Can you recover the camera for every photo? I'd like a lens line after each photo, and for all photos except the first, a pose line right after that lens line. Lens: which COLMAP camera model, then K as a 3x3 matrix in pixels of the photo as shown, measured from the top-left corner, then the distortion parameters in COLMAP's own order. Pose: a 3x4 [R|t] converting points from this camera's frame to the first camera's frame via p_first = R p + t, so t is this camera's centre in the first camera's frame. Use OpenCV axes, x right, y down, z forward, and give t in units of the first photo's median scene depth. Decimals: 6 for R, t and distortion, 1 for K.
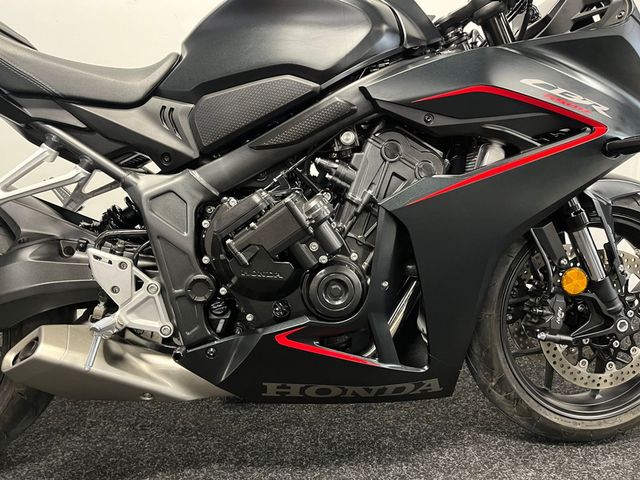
lens RADIAL K [[480.3, 0, 322.0], [0, 480.3, 235.1], [0, 0, 1]] dist [0.057259, -0.059565]
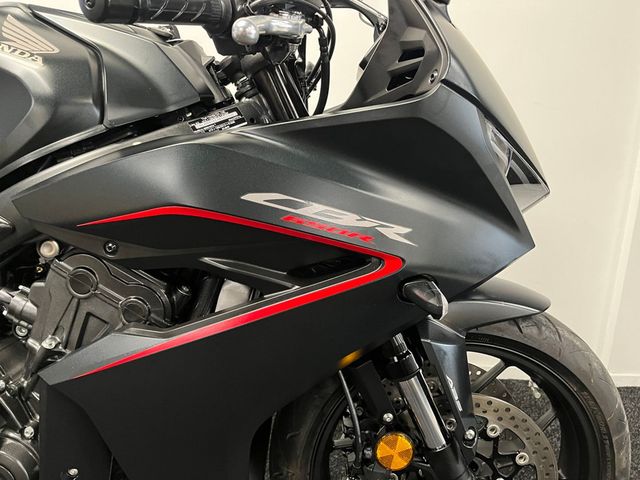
lens RADIAL K [[480.3, 0, 323.6], [0, 480.3, 237.4], [0, 0, 1]] dist [0.057259, -0.059565]
pose [[0.992112, 0.034211, -0.120598, 0.545653], [-0.023648, 0.995844, 0.087952, -0.297838], [0.123106, -0.084406, 0.988798, 0.364394]]
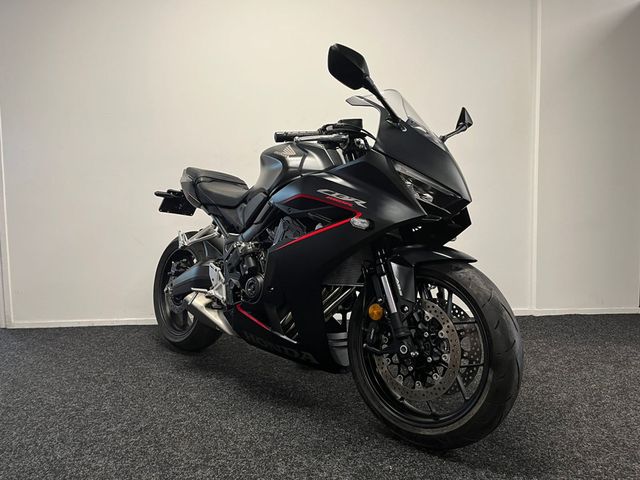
lens RADIAL K [[480.3, 0, 312.1], [0, 480.3, 249.7], [0, 0, 1]] dist [0.057259, -0.059565]
pose [[0.611516, 0.045842, -0.789903, 1.784267], [-0.162585, 0.984297, -0.068744, 0.048069], [0.774347, 0.170464, 0.609367, -0.140628]]
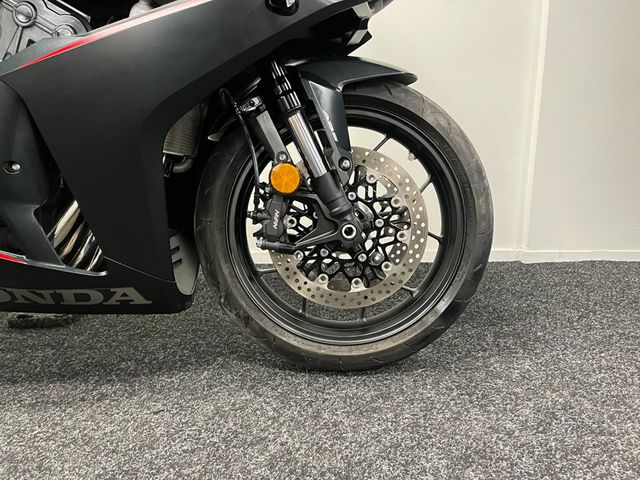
lens RADIAL K [[480.3, 0, 322.6], [0, 480.3, 237.3], [0, 0, 1]] dist [0.057259, -0.059565]
pose [[0.993231, 0.006523, -0.115976, 0.760908], [-0.002439, 0.999373, 0.035324, 0.189520], [0.116133, -0.034802, 0.992624, 0.174004]]
